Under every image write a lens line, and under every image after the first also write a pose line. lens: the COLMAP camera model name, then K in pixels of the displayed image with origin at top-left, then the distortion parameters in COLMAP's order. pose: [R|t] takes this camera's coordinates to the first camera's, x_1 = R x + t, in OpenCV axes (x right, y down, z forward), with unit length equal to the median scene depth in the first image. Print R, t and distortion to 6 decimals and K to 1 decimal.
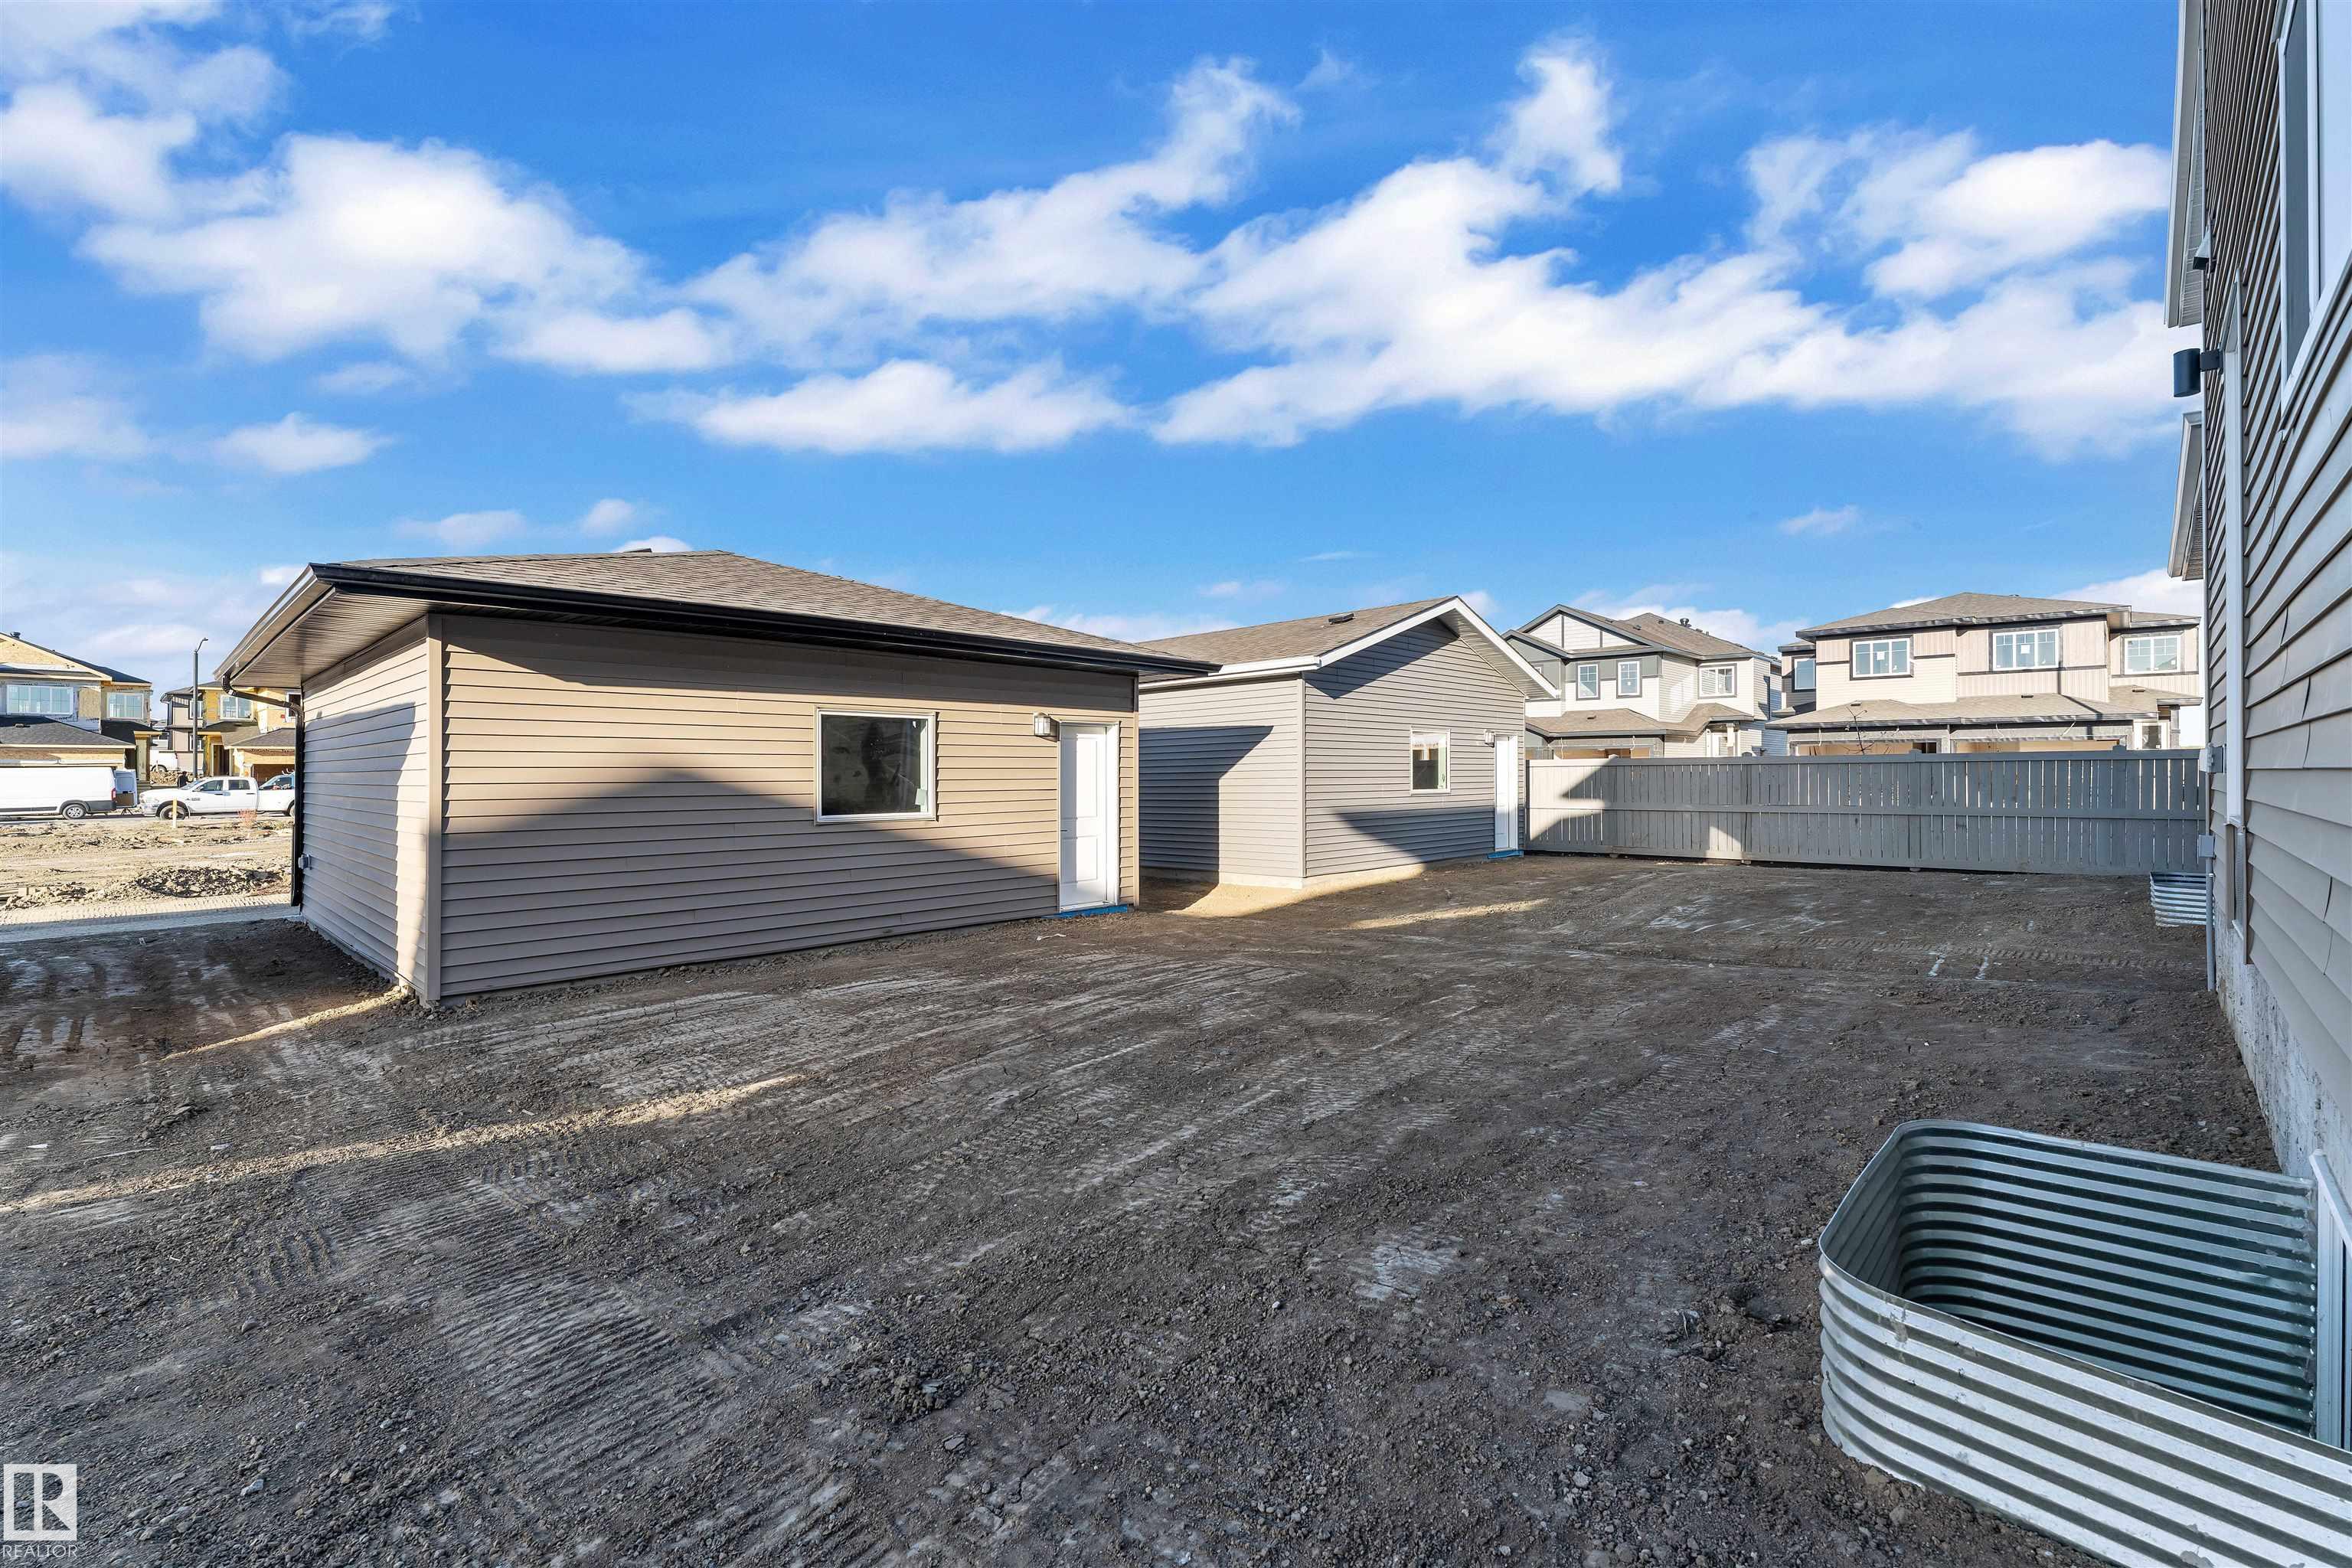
lens RADIAL K [[1014.1, 0, 1168.8], [0, 1014.1, 783.3], [0, 0, 1]] dist [-0.002127, 0.000954]
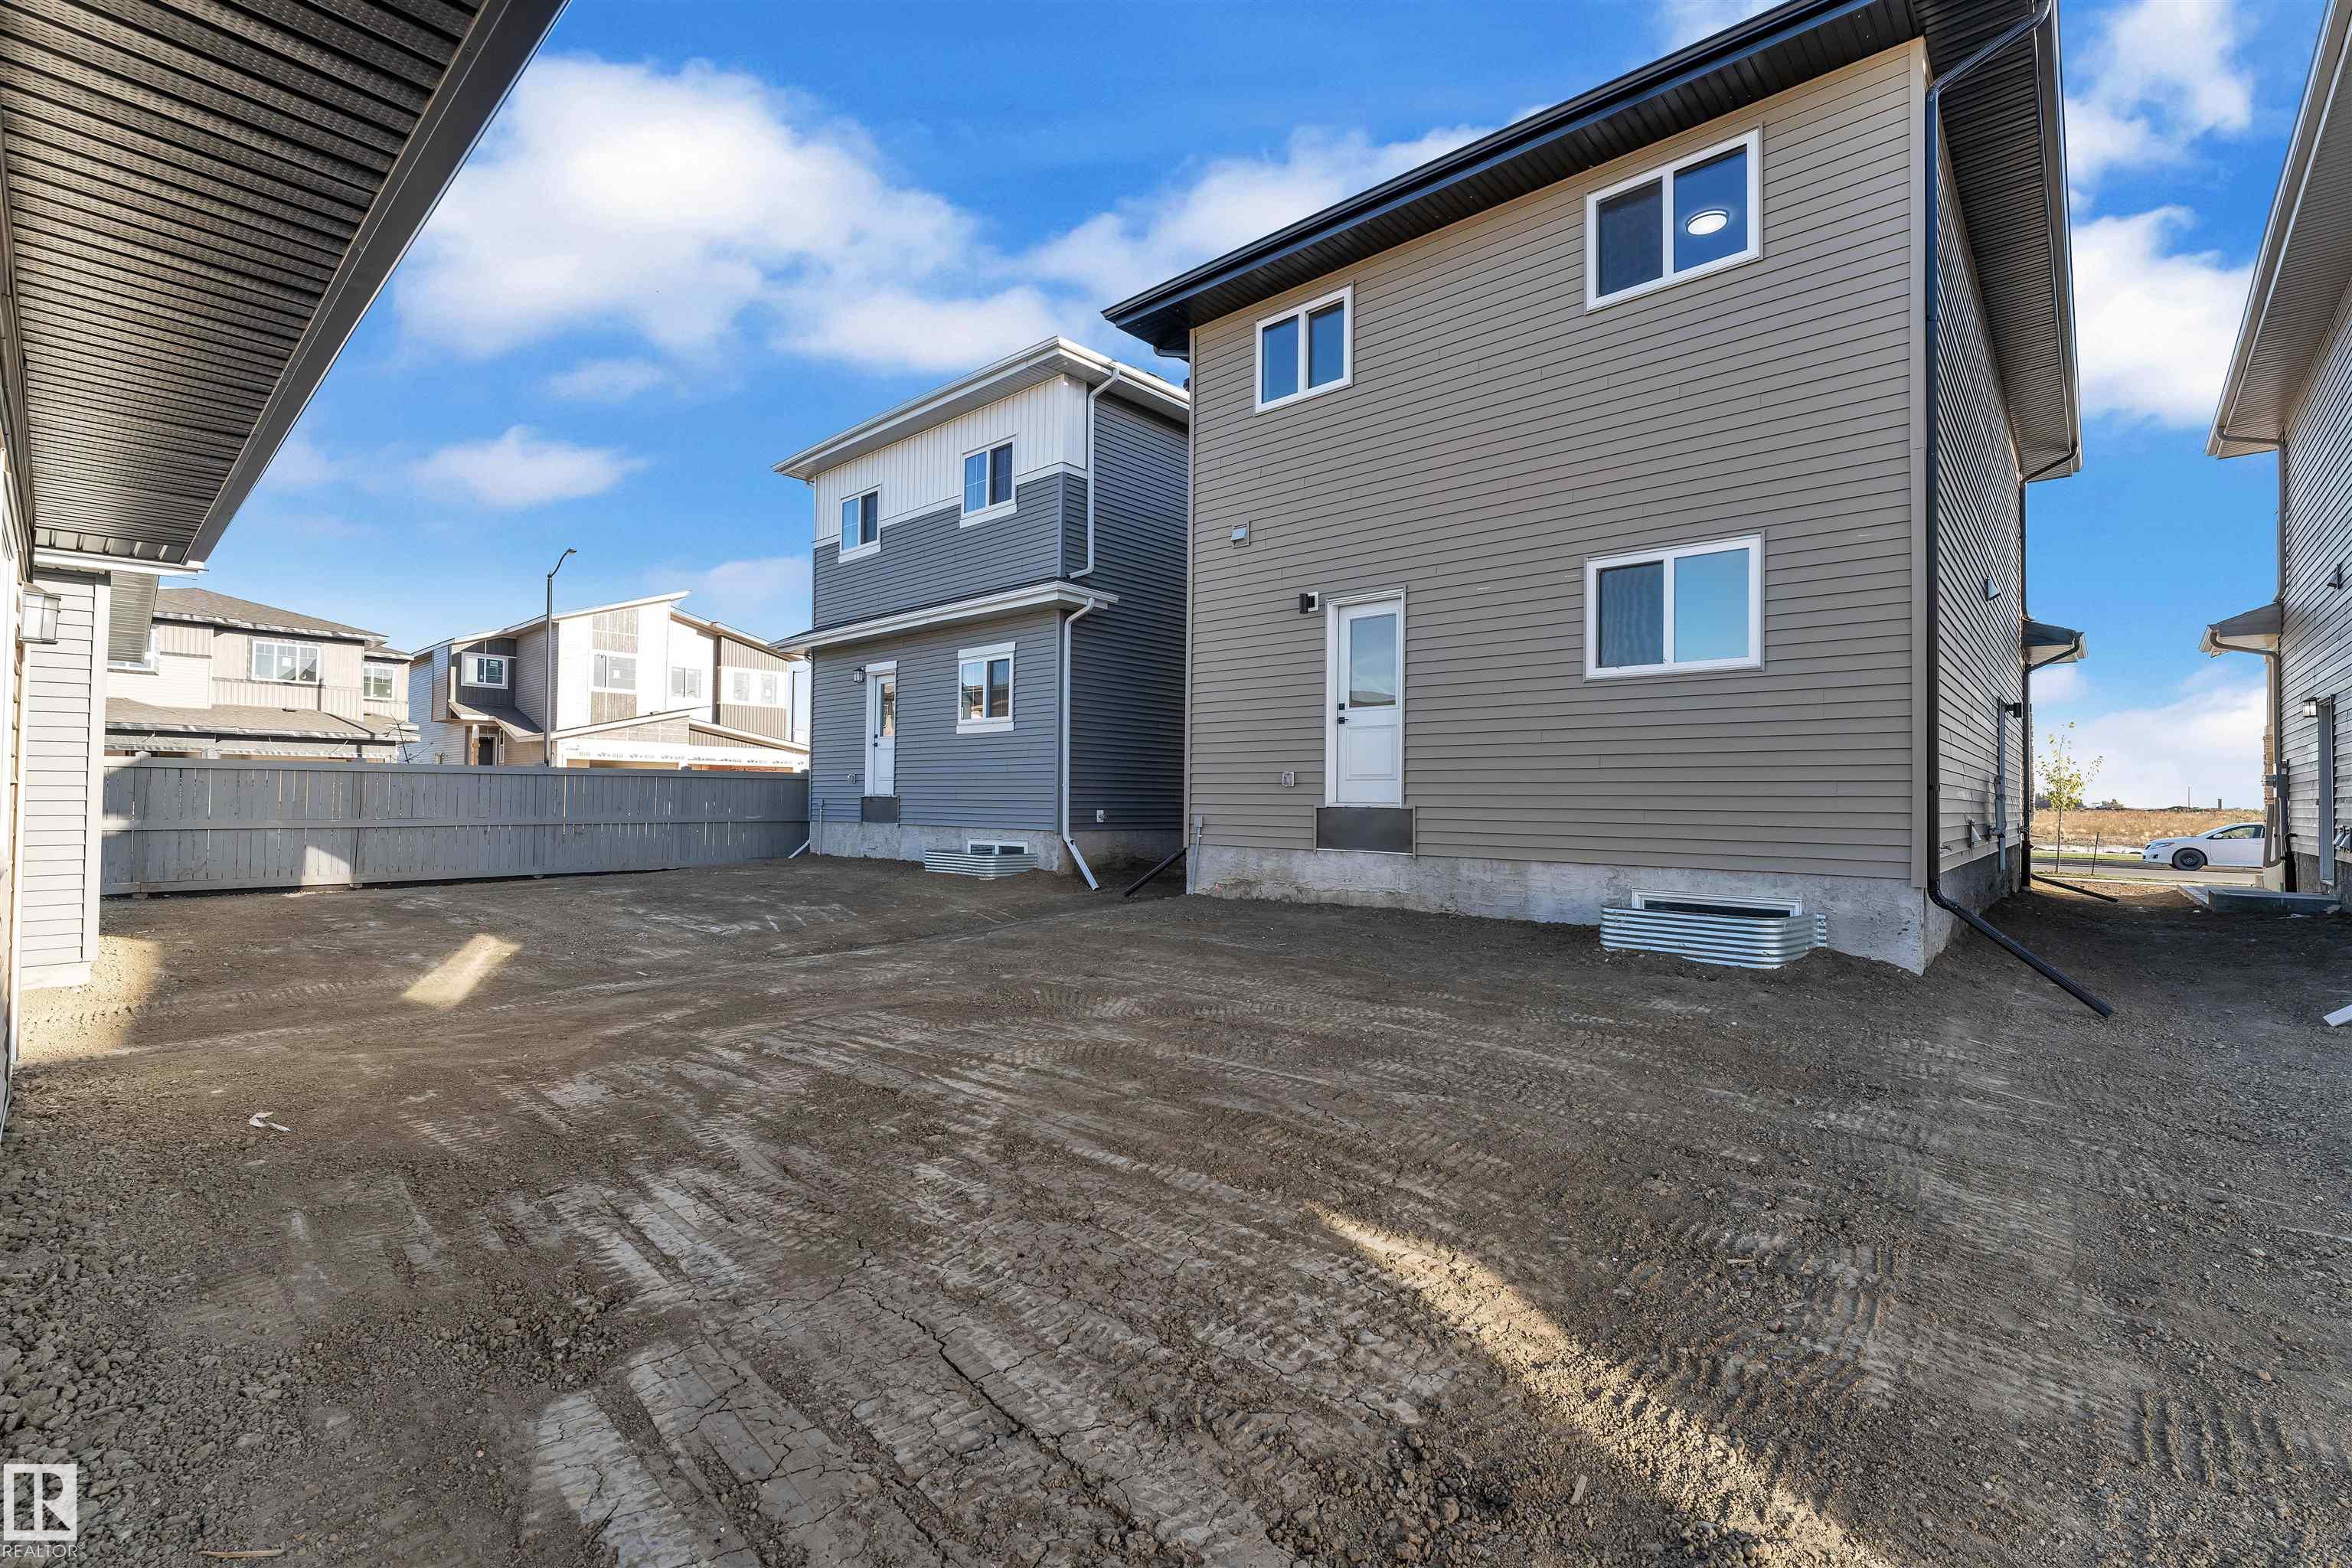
lens RADIAL K [[1014.1, 0, 1168.8], [0, 1014.1, 783.3], [0, 0, 1]] dist [-0.002127, 0.000954]
pose [[-0.017587, 0.020458, 0.999636, -0.295012], [-0.001346, 0.999789, -0.020485, 0.007756], [-0.999844, -0.001706, -0.017556, 0.325687]]
